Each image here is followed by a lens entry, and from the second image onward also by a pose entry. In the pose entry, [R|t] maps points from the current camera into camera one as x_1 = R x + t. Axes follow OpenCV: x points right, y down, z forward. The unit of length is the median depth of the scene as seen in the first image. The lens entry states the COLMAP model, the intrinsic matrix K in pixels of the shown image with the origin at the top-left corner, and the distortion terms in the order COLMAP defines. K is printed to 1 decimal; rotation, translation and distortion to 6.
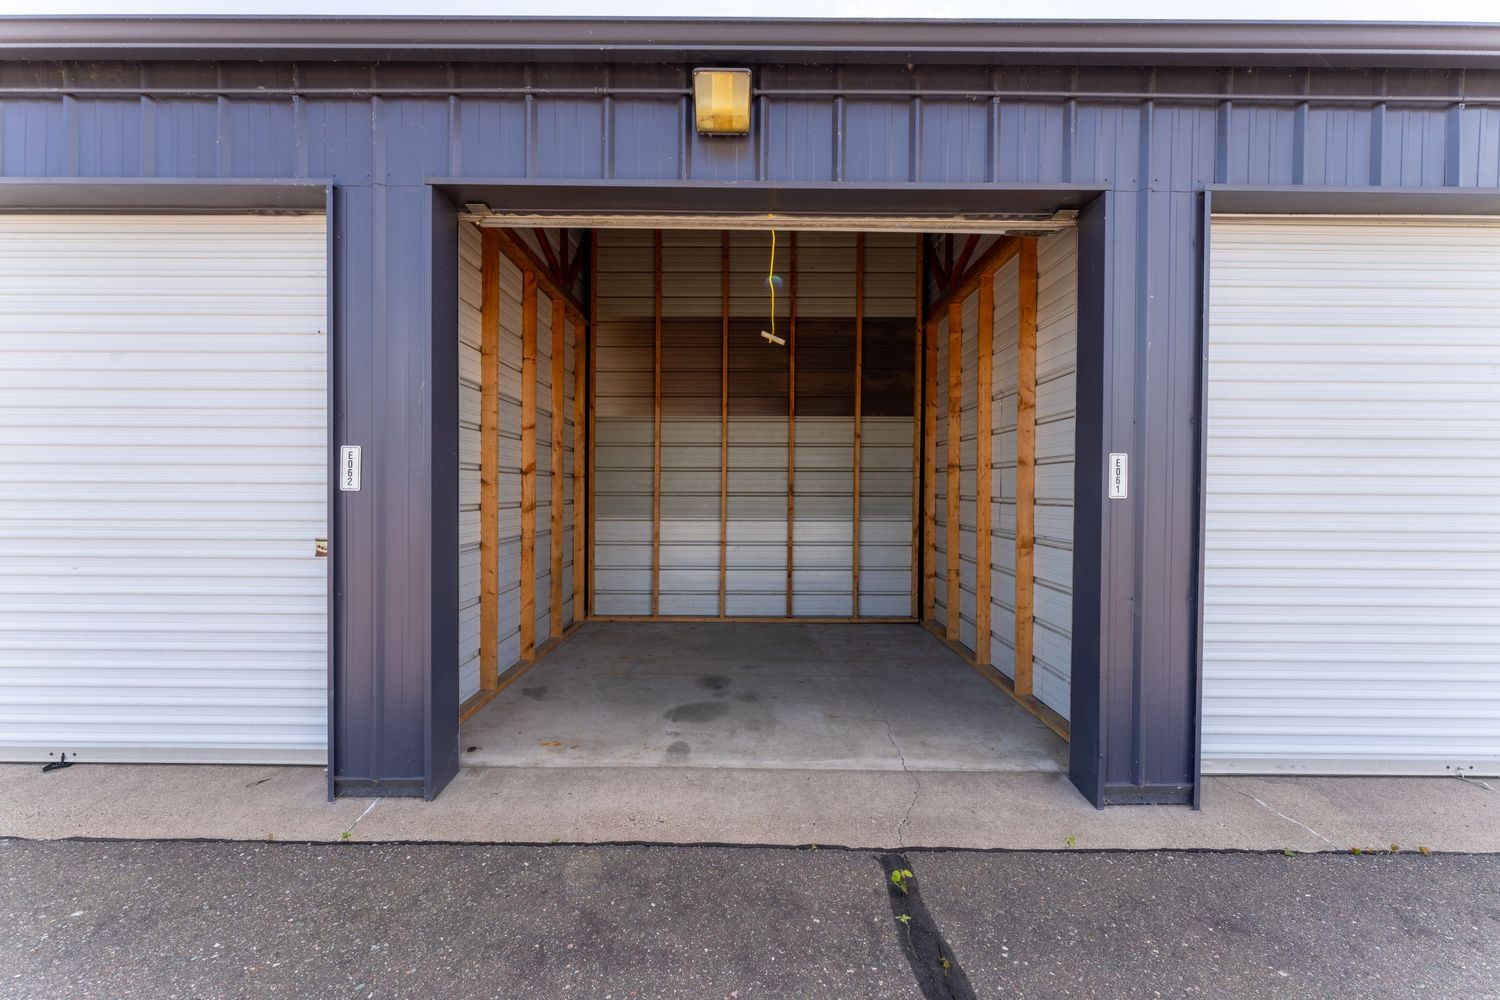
lens RADIAL K [[591.0, 0, 753.2], [0, 591.0, 501.3], [0, 0, 1]] dist [-0.000763, -0.000033]
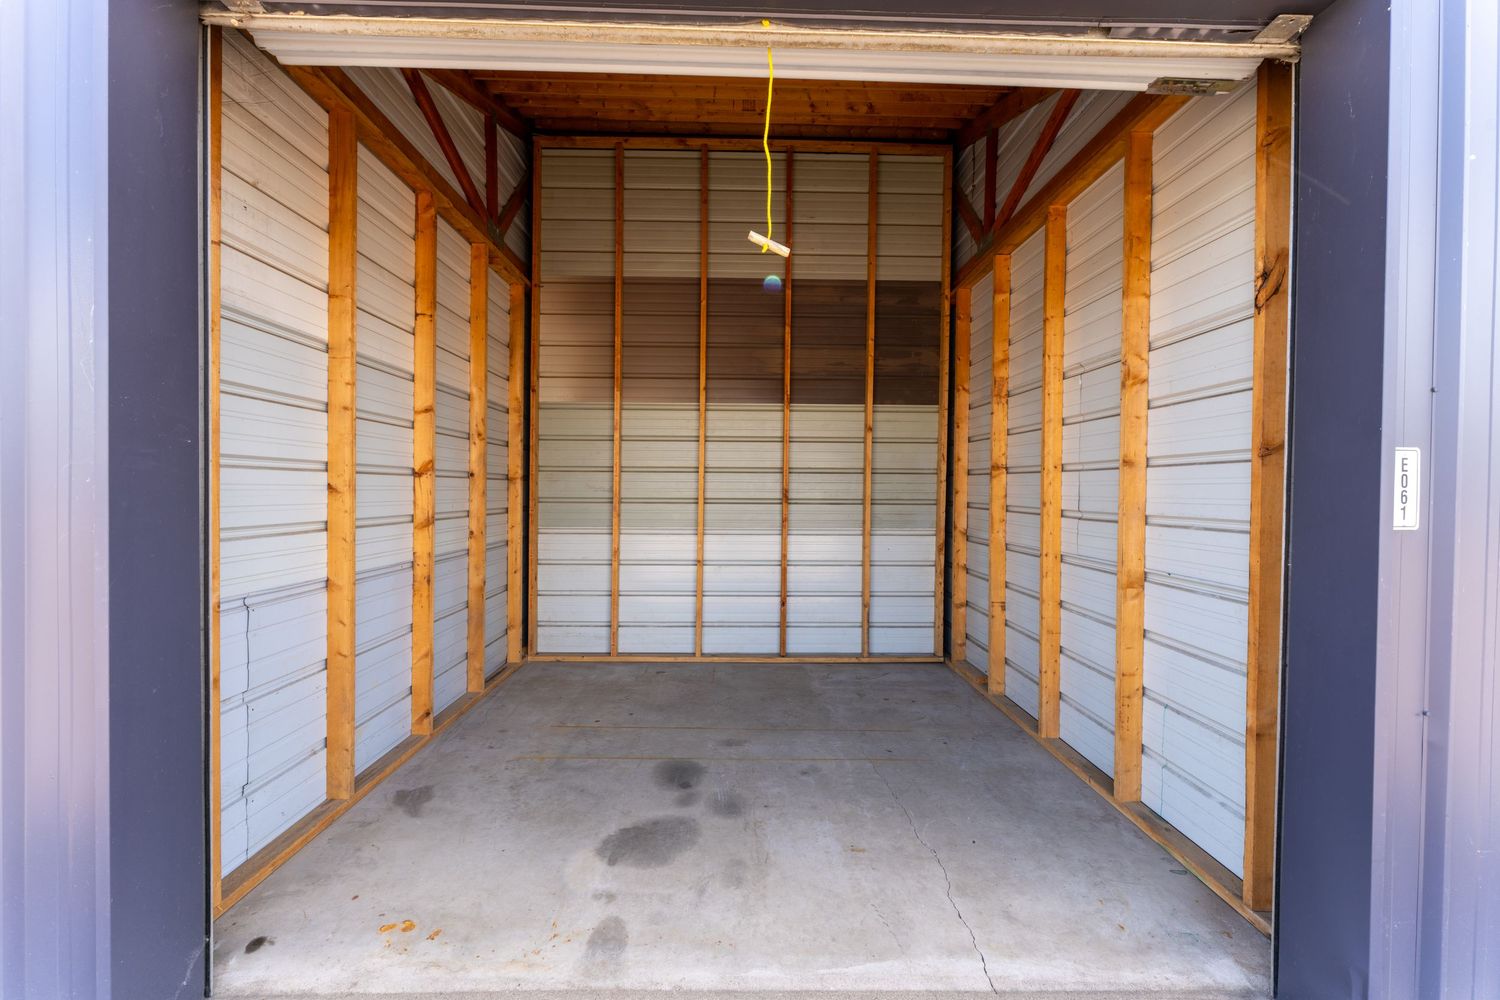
lens RADIAL K [[591.0, 0, 751.6], [0, 591.0, 503.2], [0, 0, 1]] dist [-0.000763, -0.000033]
pose [[0.999804, 0.003682, 0.019444, 0.004002], [-0.003769, 0.999983, 0.004410, -0.017483], [-0.019428, -0.004482, 0.999801, 0.273889]]
